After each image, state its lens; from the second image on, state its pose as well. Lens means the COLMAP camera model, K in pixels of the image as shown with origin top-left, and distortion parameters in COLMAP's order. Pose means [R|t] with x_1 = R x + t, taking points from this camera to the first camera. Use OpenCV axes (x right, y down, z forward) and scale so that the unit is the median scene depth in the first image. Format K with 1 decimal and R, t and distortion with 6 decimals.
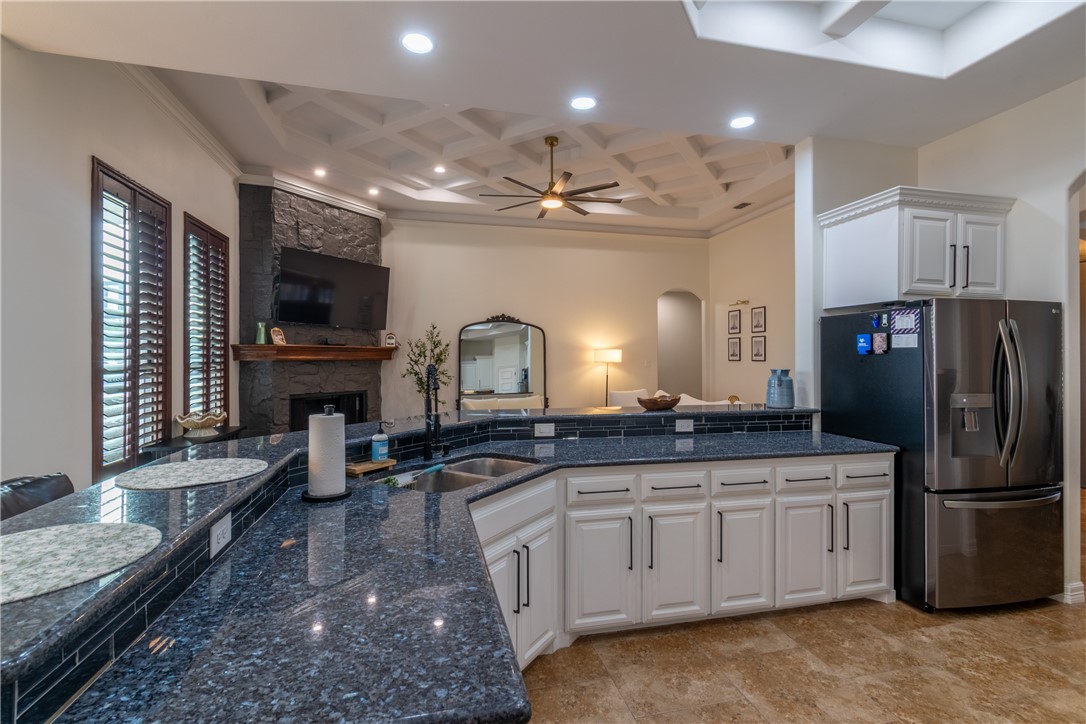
lens RADIAL K [[467.6, 0, 532.4], [0, 467.6, 356.2], [0, 0, 1]] dist [-0.000535, -0.000379]
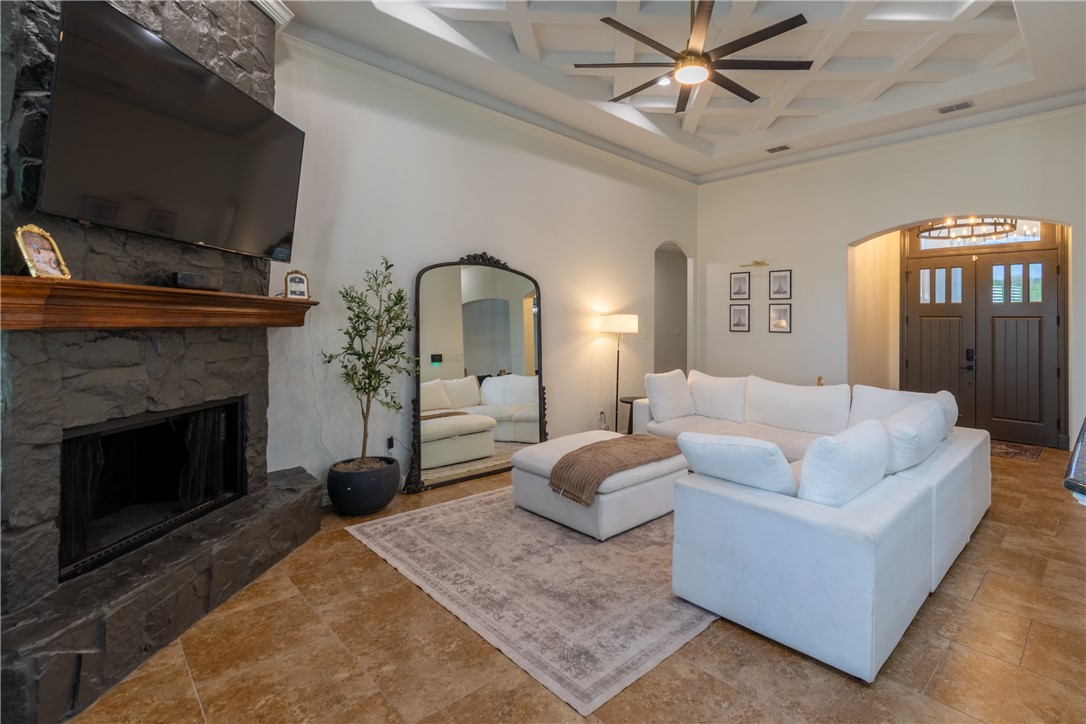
lens RADIAL K [[513.2, 0, 597.1], [0, 513.2, 317.8], [0, 0, 1]] dist [0.000845, 0.000414]
pose [[0.844499, 0.020209, 0.535175, -0.404917], [-0.016713, 0.999796, -0.011380, -0.000436], [-0.535296, 0.000666, 0.844664, 0.493468]]
